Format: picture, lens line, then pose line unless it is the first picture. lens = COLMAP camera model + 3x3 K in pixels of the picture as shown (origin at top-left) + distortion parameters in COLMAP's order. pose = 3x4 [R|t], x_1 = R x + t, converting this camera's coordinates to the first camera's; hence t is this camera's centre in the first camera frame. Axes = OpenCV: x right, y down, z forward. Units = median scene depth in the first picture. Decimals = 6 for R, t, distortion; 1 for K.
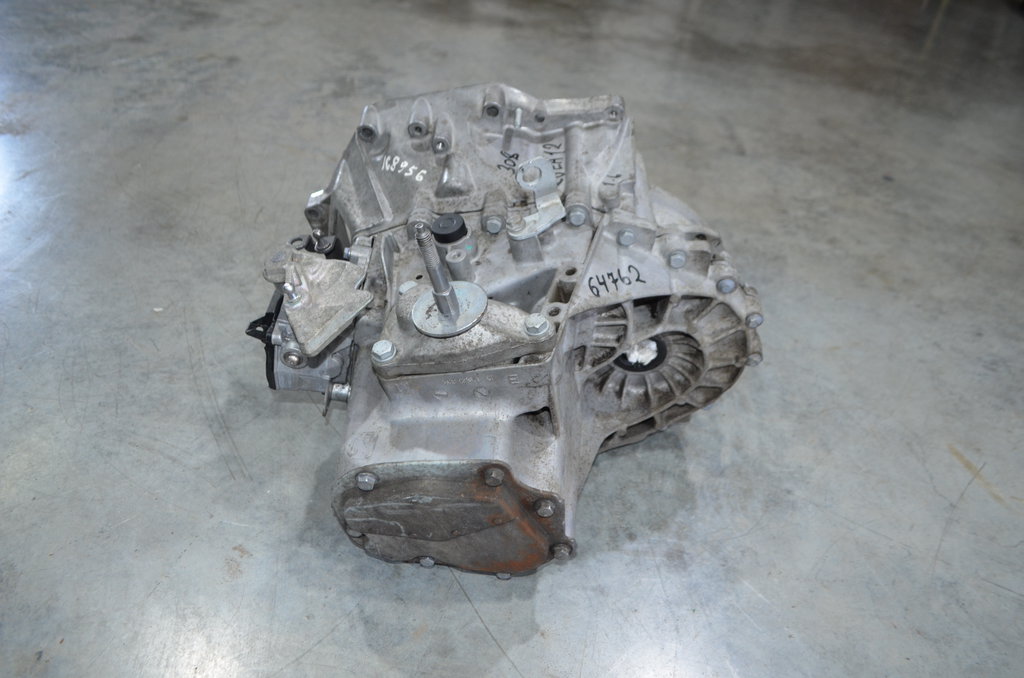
lens RADIAL K [[809.9, 0, 511.3], [0, 809.9, 340.8], [0, 0, 1]] dist [-0.085271, 0.013060]
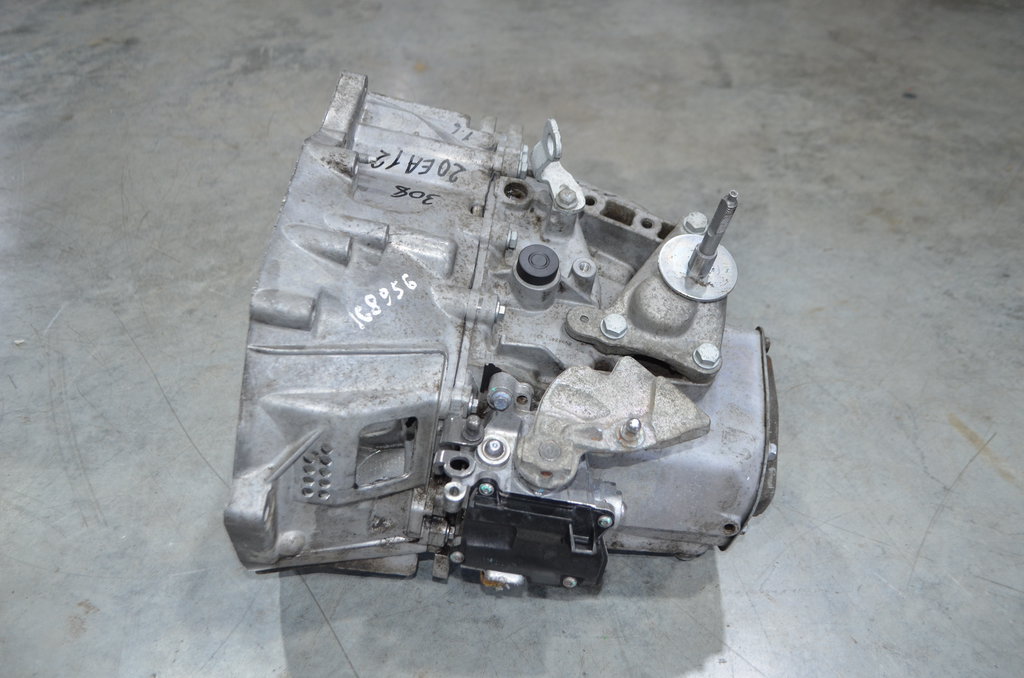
lens RADIAL K [[960.2, 0, 506.1], [0, 960.2, 341.0], [0, 0, 1]] dist [-0.065865, 0.000000]
pose [[0.993564, -0.094175, -0.062935, 0.159283], [0.094734, 0.995485, 0.005947, 0.005351], [0.062091, -0.011871, 0.998000, -0.010547]]
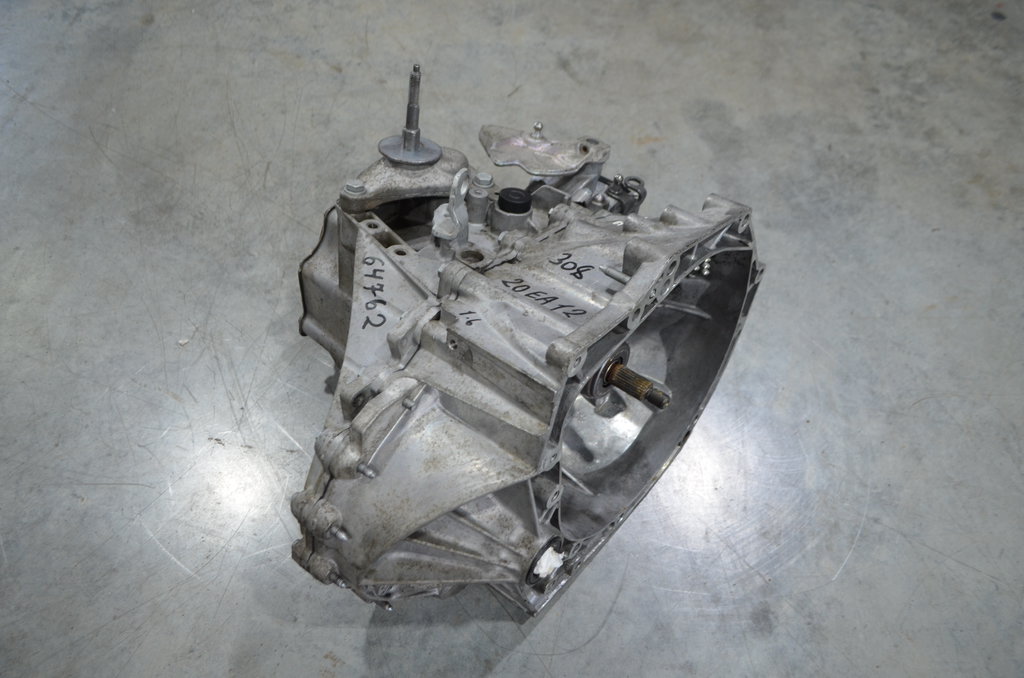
lens RADIAL K [[870.5, 0, 512.7], [0, 870.5, 356.9], [0, 0, 1]] dist [-0.079107, 0.012987]
pose [[0.997419, -0.061768, -0.036614, -0.034621], [0.070469, 0.939919, 0.334045, -0.324008], [0.013781, -0.335763, 0.941846, 0.076763]]
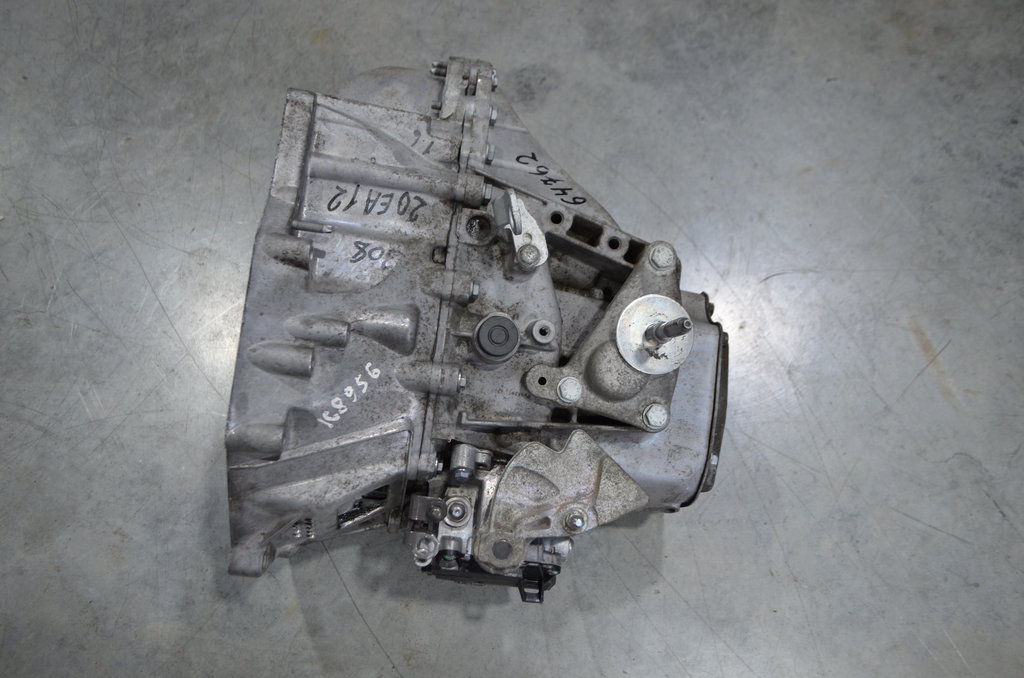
lens RADIAL K [[960.2, 0, 502.3], [0, 960.2, 372.8], [0, 0, 1]] dist [-0.065865, 0.000000]
pose [[0.992377, -0.048234, -0.113412, 0.222885], [0.098203, 0.865491, 0.491204, -0.349463], [0.074464, -0.498597, 0.863630, 0.053137]]
